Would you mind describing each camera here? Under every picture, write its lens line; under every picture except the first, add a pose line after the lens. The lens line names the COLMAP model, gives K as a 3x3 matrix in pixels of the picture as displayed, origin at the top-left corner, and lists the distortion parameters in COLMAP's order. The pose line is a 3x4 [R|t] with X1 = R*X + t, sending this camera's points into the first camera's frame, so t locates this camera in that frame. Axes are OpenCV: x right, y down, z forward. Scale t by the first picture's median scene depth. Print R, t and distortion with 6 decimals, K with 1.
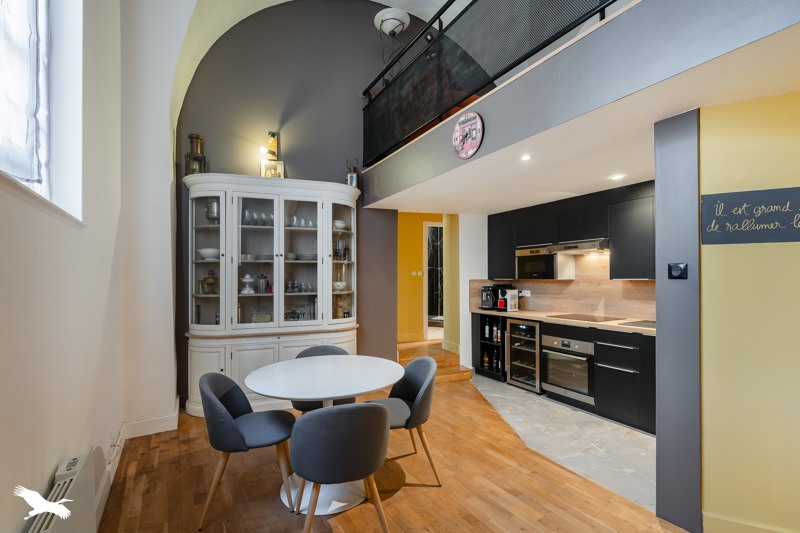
lens RADIAL K [[361.5, 0, 399.4], [0, 361.5, 274.6], [0, 0, 1]] dist [0.000903, 0.000024]
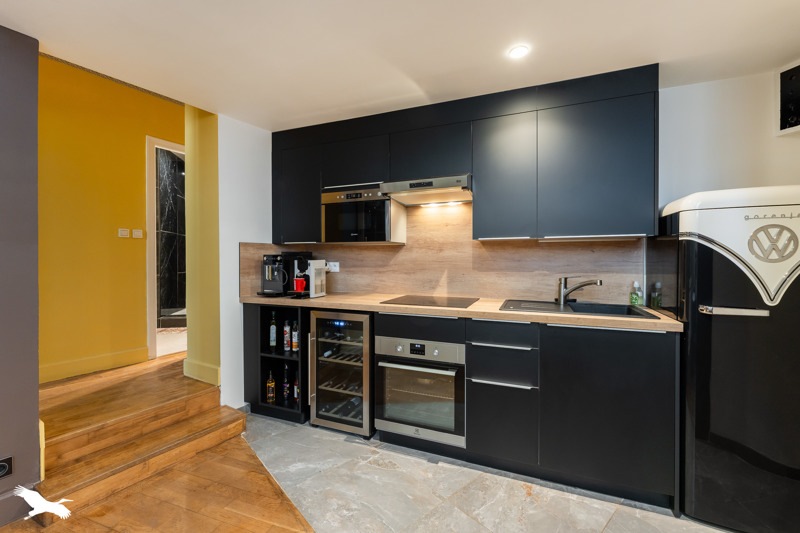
lens RADIAL K [[411.0, 0, 399.8], [0, 411.0, 256.6], [0, 0, 1]] dist [0.001280, -0.000151]
pose [[0.837298, -0.003650, 0.546735, 0.063117], [-0.001658, 0.999956, 0.009215, 0.031136], [-0.546745, -0.008622, 0.837255, 0.380879]]
